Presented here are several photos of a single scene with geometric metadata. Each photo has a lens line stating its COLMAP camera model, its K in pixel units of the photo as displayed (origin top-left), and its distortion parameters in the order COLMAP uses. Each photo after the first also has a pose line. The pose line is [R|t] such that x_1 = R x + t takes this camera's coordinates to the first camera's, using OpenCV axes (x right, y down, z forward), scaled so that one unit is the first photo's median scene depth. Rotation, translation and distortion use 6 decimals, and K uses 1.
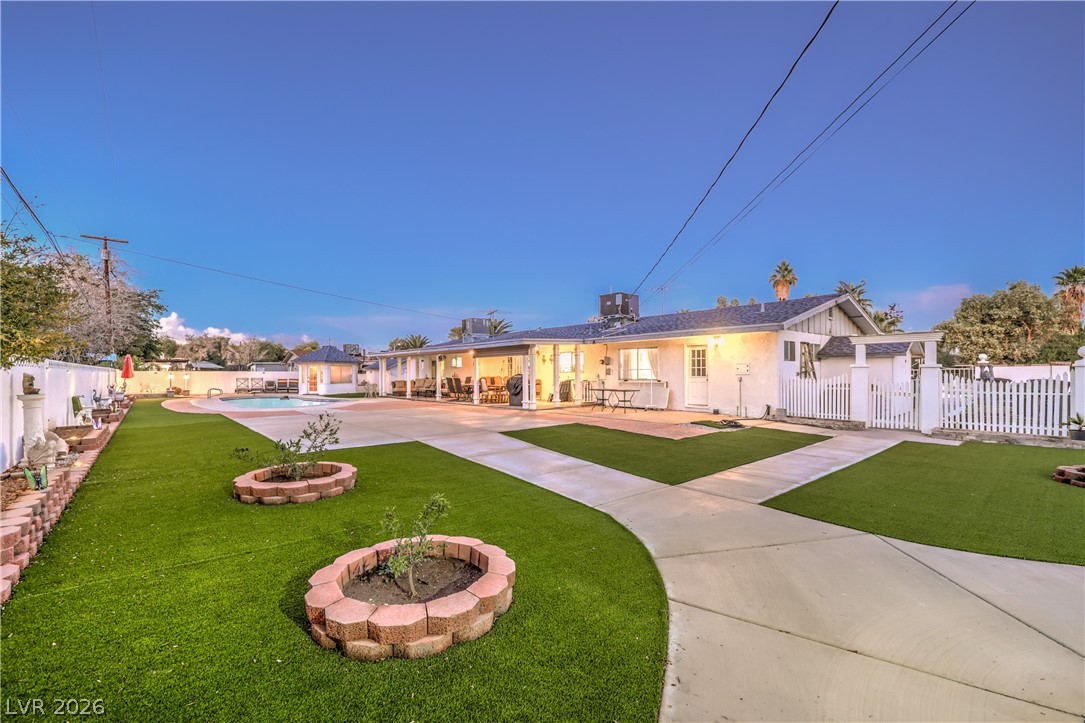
lens RADIAL K [[440.0, 0, 536.3], [0, 440.0, 368.5], [0, 0, 1]] dist [0.003909, 0.000369]
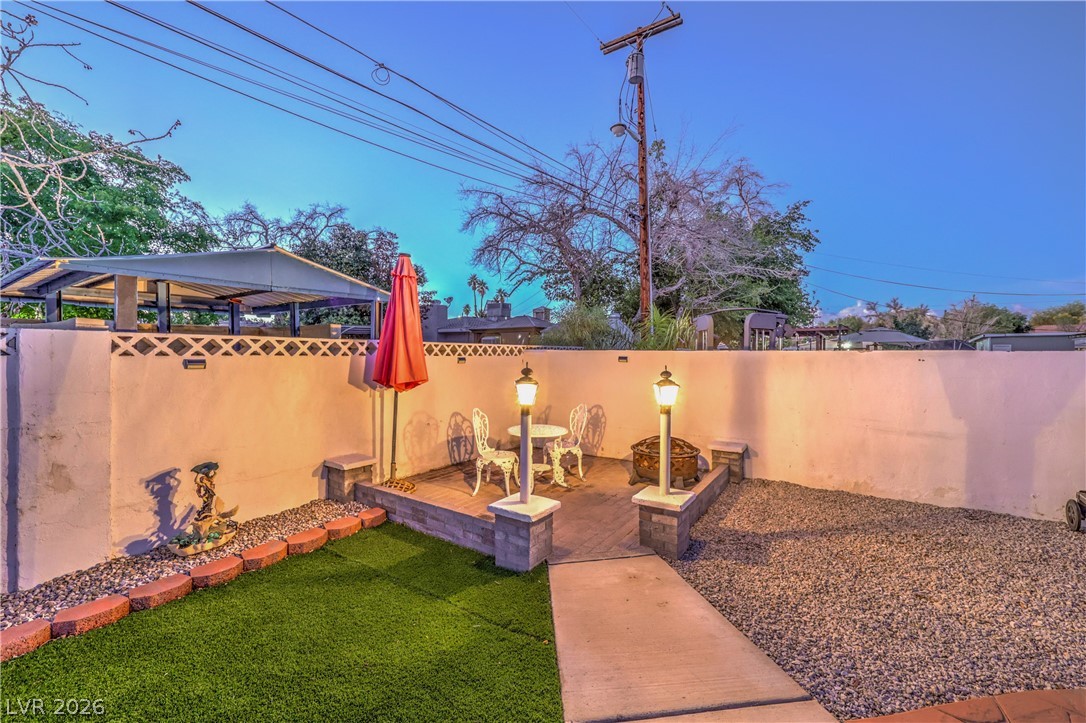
lens RADIAL K [[440.4, 0, 540.2], [0, 440.4, 355.4], [0, 0, 1]] dist [0.003909, 0.000369]
pose [[0.253118, -0.003990, -0.967427, -0.251117], [0.009315, 0.999955, -0.001687, 0.007567], [0.967391, -0.008585, 0.253144, 0.335908]]
